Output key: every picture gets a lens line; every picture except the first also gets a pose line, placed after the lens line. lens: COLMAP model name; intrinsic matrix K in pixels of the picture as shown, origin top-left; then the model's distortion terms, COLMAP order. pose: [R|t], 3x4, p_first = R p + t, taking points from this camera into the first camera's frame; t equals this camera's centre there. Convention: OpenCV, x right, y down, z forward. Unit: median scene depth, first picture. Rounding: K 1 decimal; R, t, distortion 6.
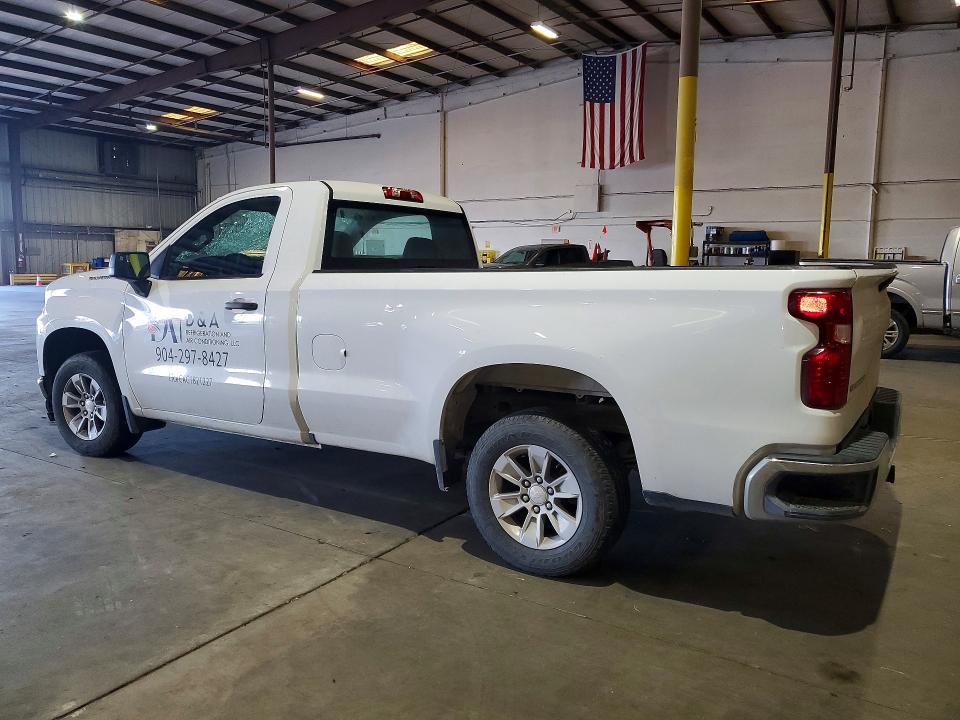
lens RADIAL K [[747.2, 0, 476.5], [0, 747.2, 361.8], [0, 0, 1]] dist [0.023915, -0.000188]
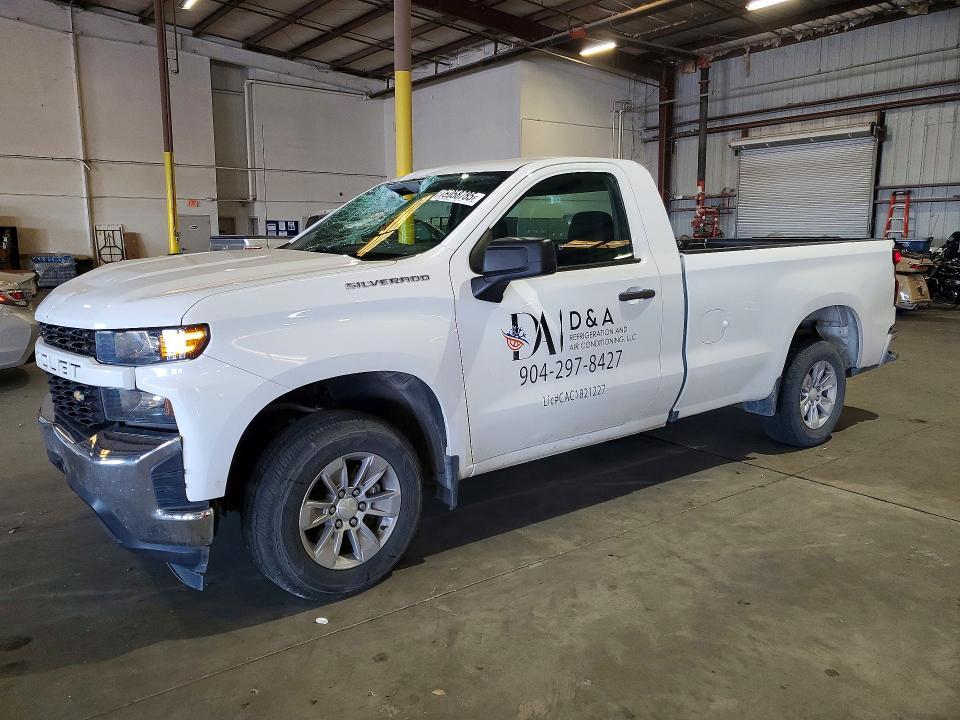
lens RADIAL K [[747.2, 0, 475.6], [0, 747.2, 355.3], [0, 0, 1]] dist [0.023915, -0.000188]
pose [[0.343901, -0.159139, 0.925422, -1.217735], [0.136834, 0.983507, 0.118278, -0.134852], [-0.928982, 0.085953, 0.360005, 0.851501]]
